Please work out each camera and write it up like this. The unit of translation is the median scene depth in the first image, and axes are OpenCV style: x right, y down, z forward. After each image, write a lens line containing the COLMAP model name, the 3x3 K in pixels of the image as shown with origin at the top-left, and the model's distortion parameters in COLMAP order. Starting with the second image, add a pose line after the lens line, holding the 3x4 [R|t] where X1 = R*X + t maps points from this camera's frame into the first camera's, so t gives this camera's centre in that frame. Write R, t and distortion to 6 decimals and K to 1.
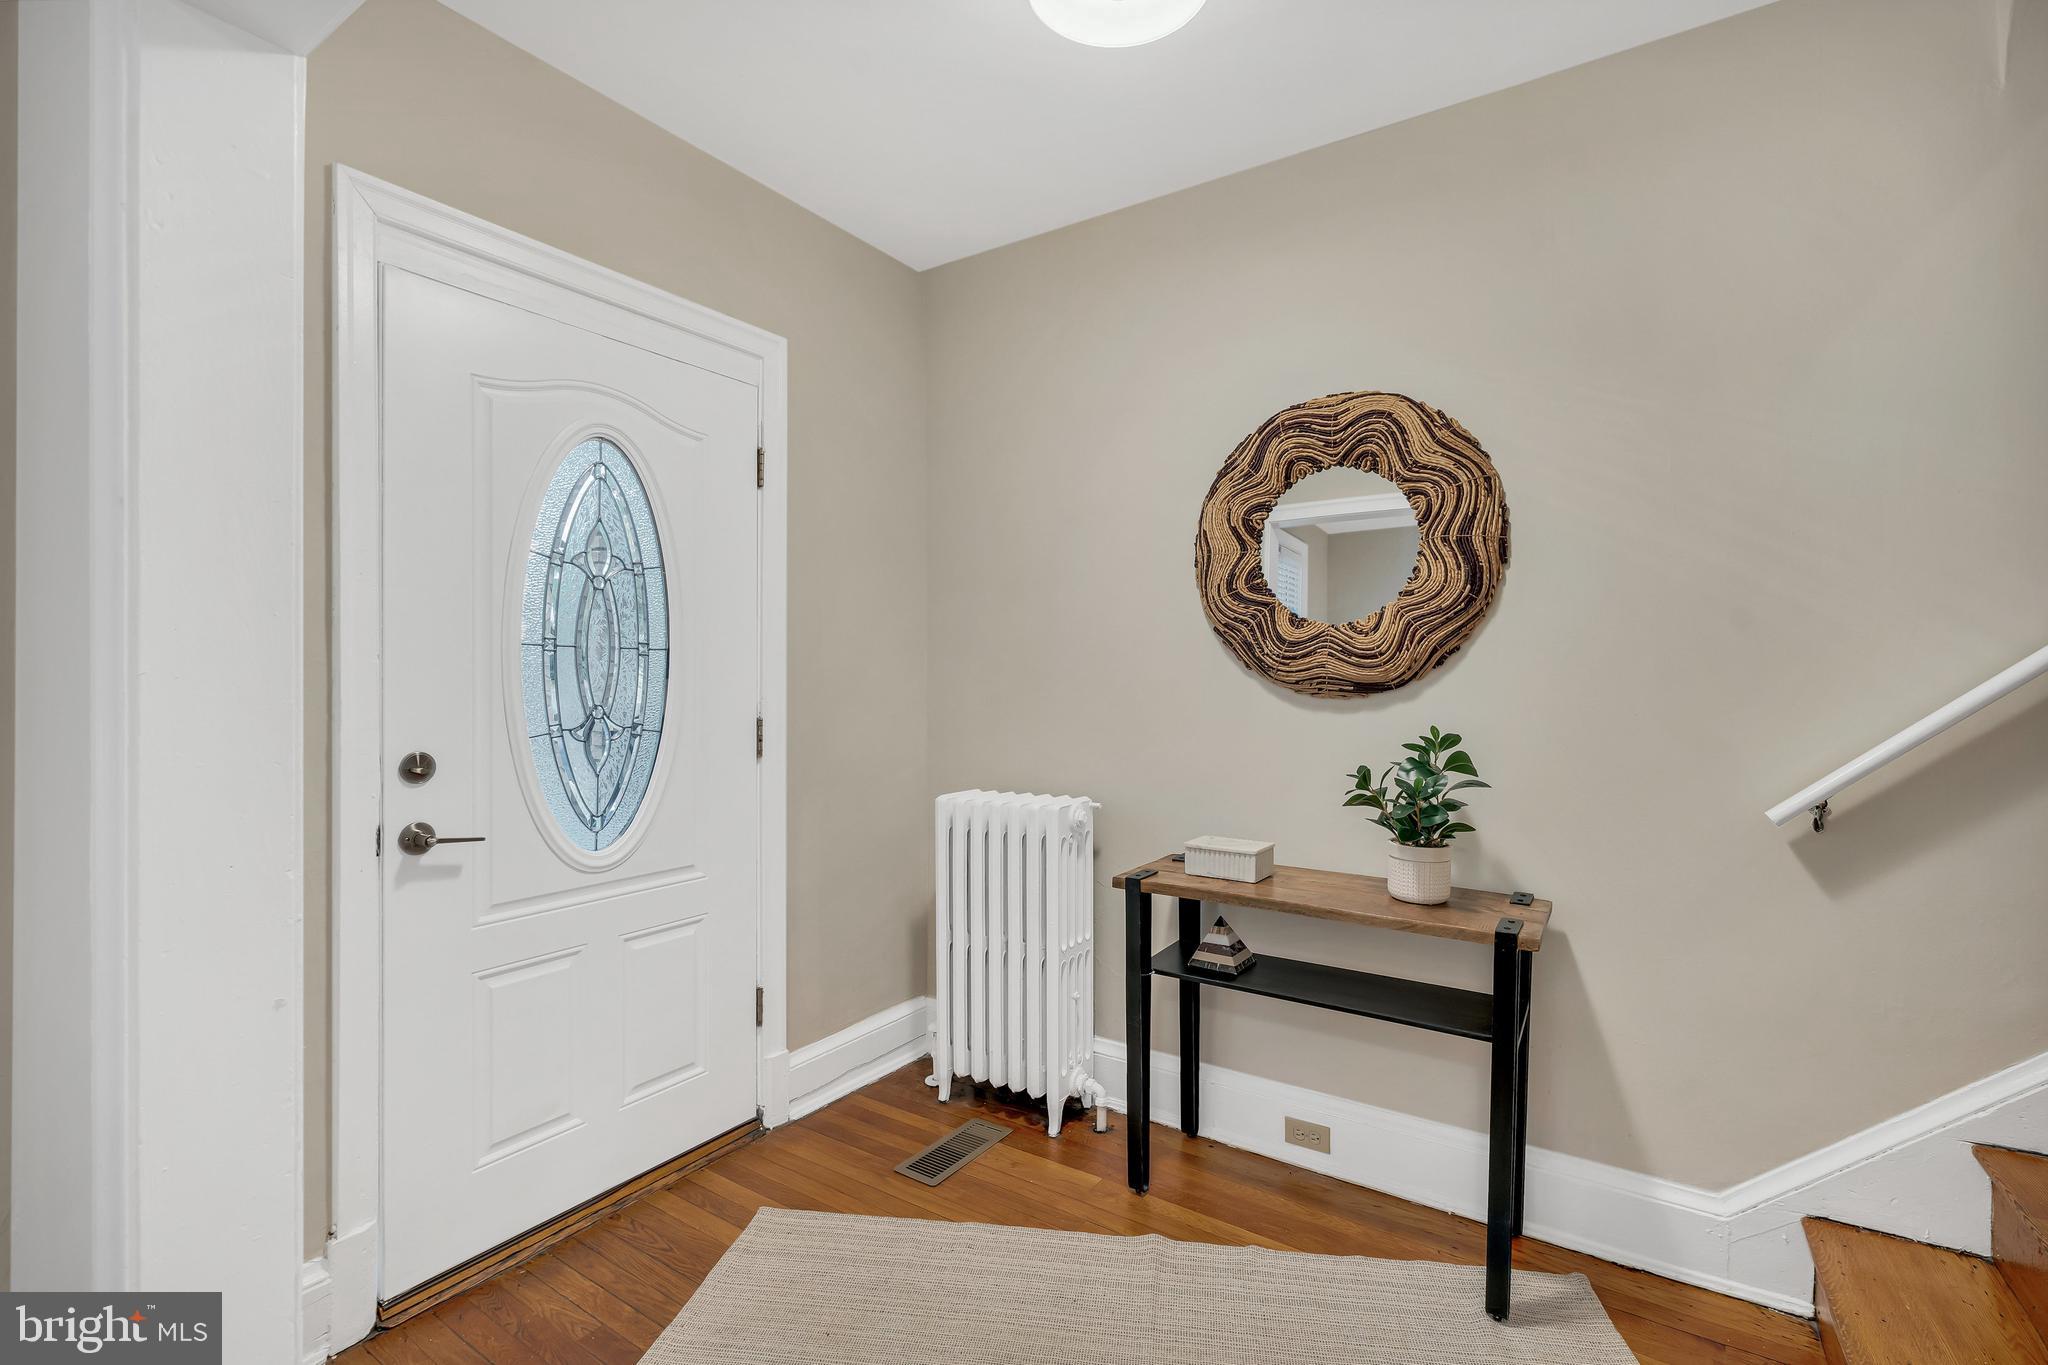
lens RADIAL K [[934.4, 0, 1023.9], [0, 934.4, 674.9], [0, 0, 1]] dist [0.000331, 0.000309]
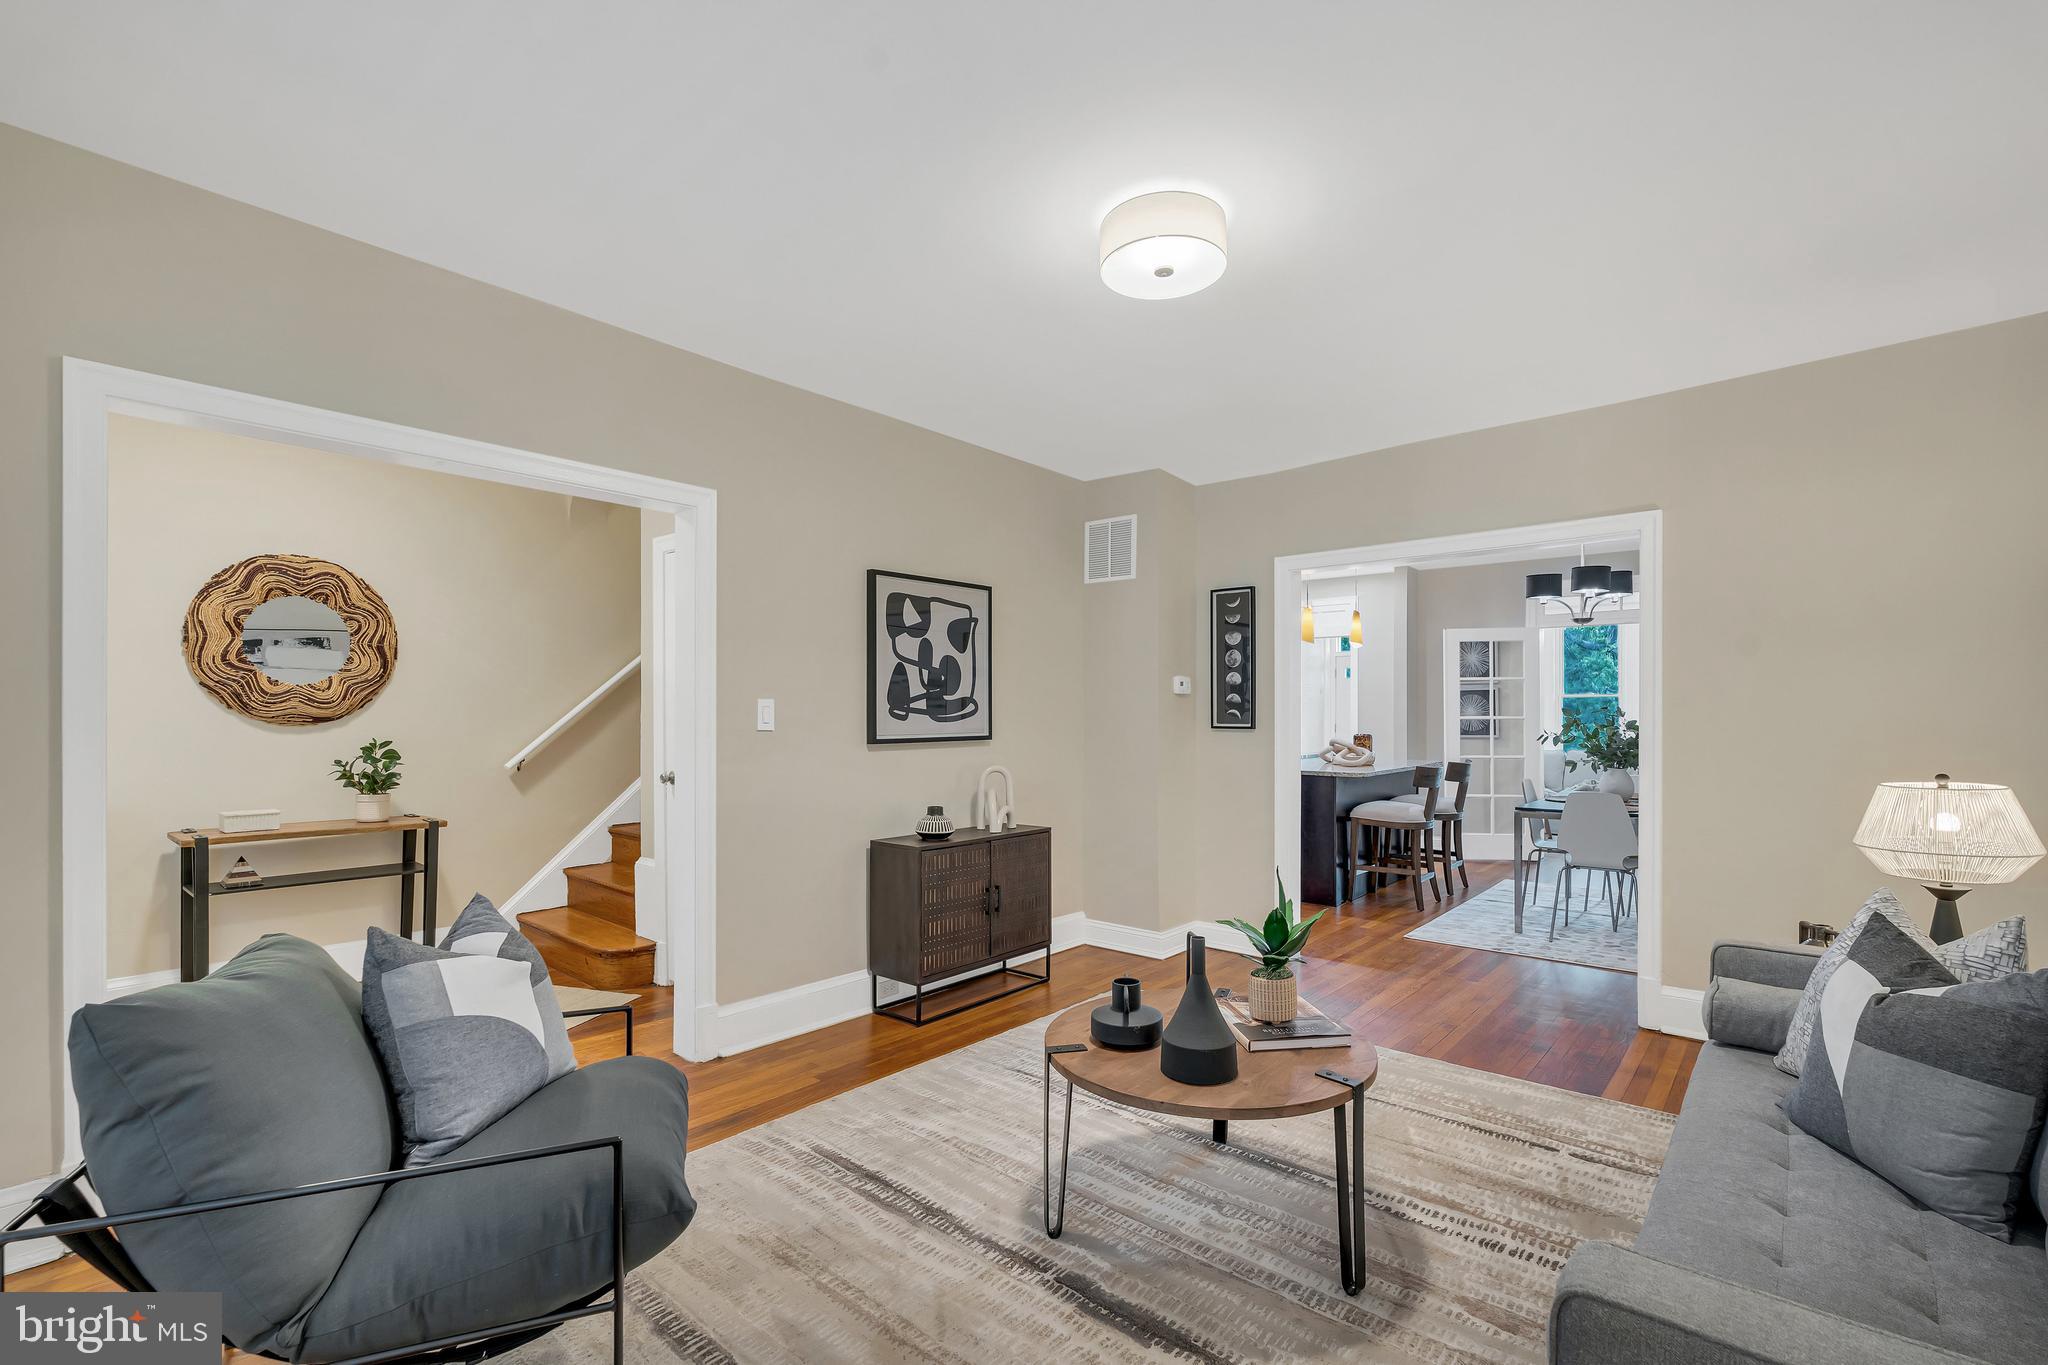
lens RADIAL K [[915.9, 0, 1029.7], [0, 915.9, 713.1], [0, 0, 1]] dist [-0.000511, -0.000085]
pose [[0.107020, -0.001383, 0.994256, -1.289697], [-0.001258, 0.999998, 0.001527, -0.003843], [-0.994256, -0.001415, 0.107019, -0.593162]]
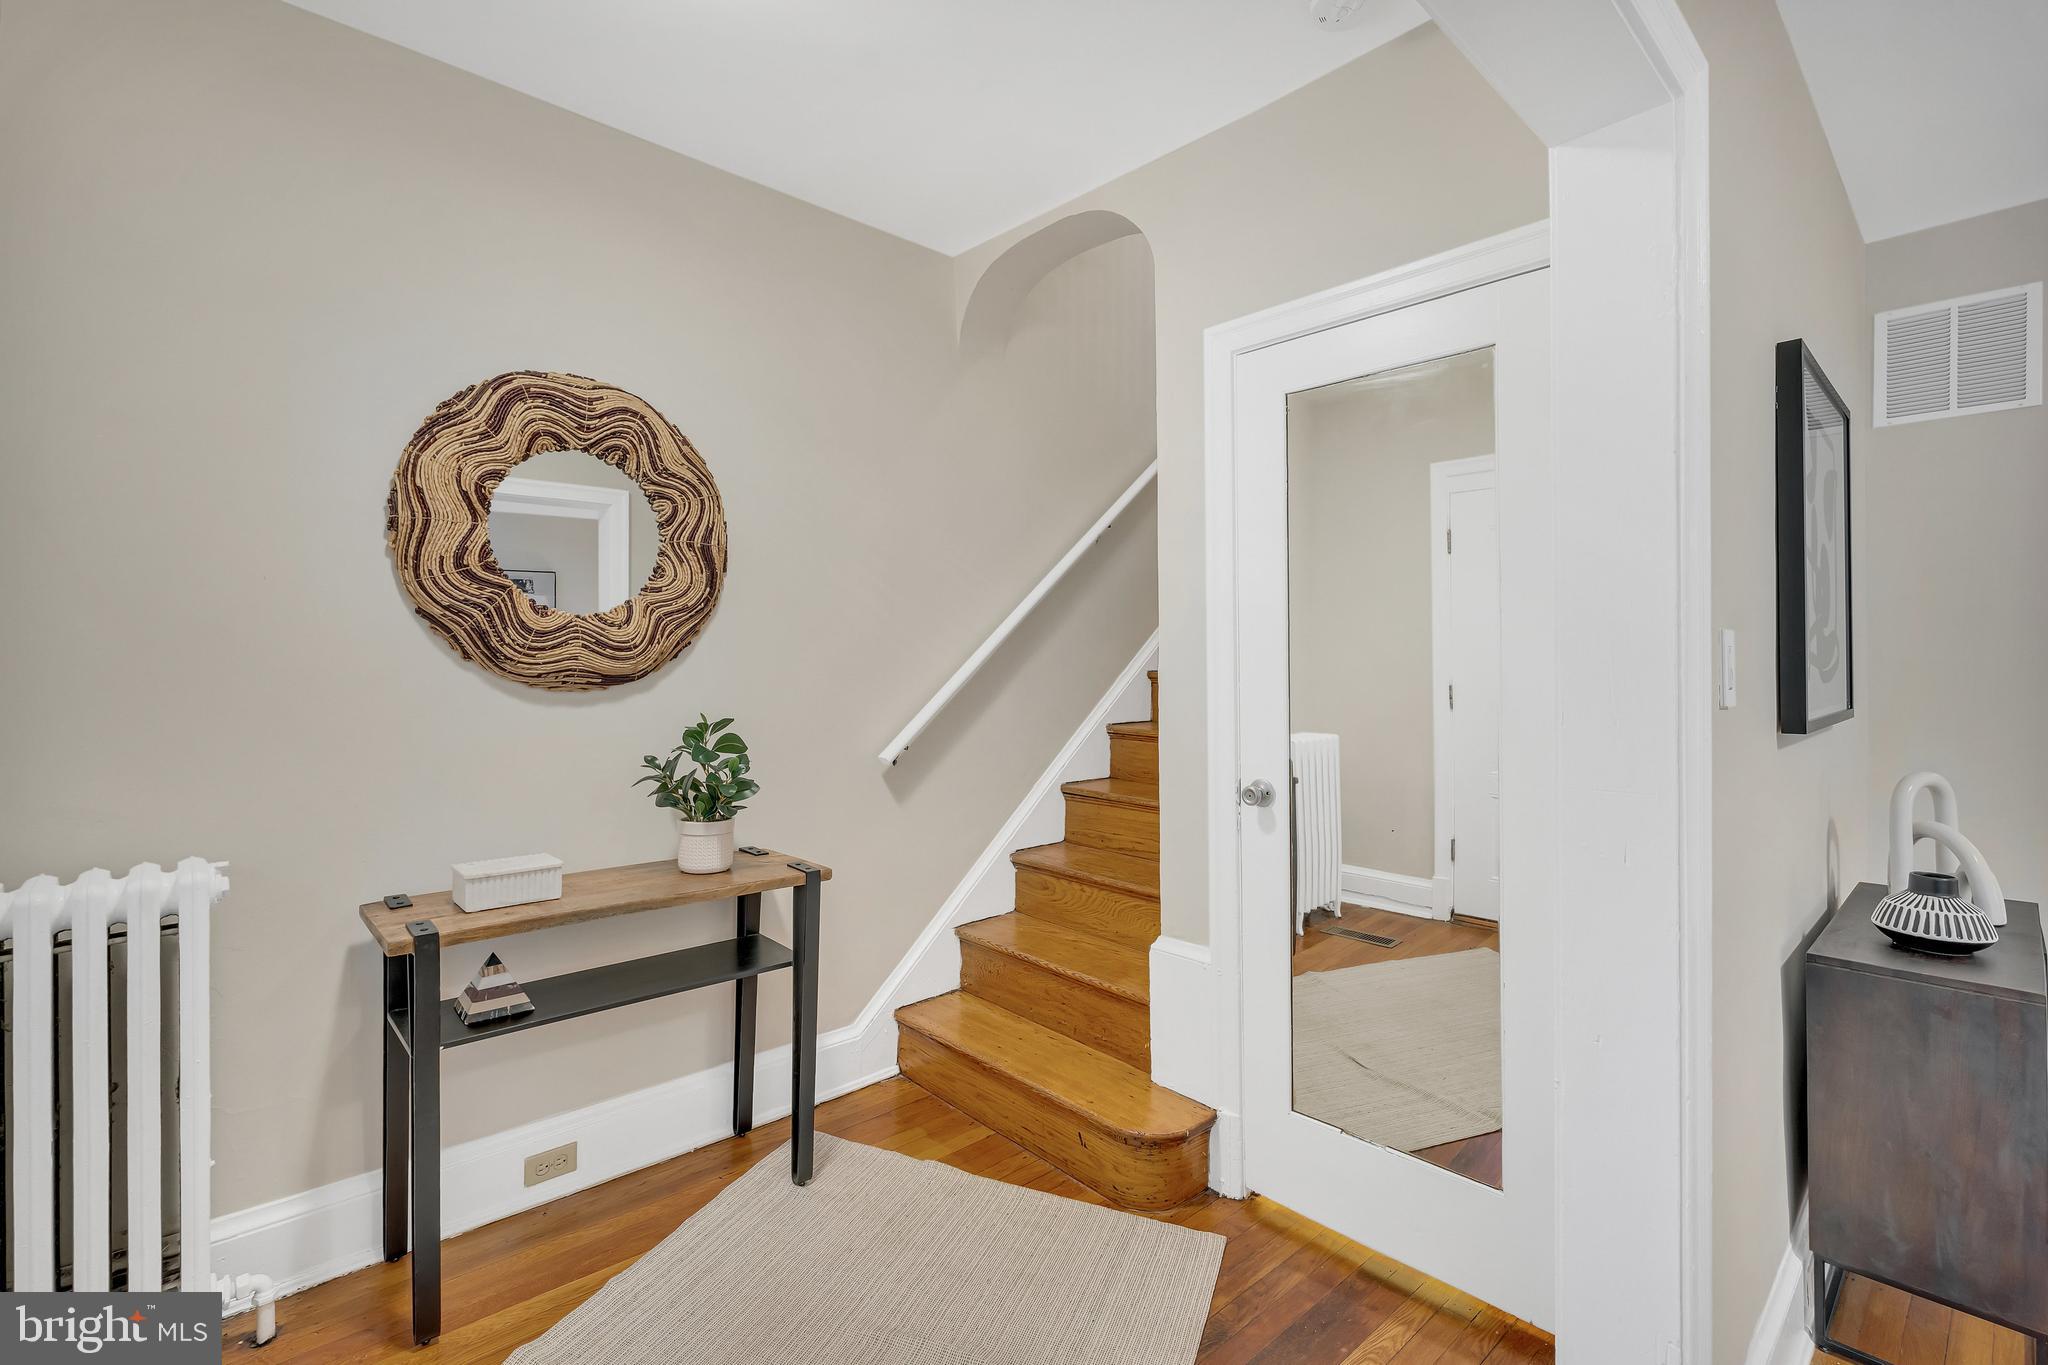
lens RADIAL K [[922.8, 0, 1030.6], [0, 922.8, 659.7], [0, 0, 1]] dist [-0.000080, -0.000110]
pose [[0.223514, 0.005242, 0.974687, -0.501016], [0.001873, 0.999981, -0.005807, -0.001397], [-0.974699, 0.003124, 0.223500, 0.342253]]
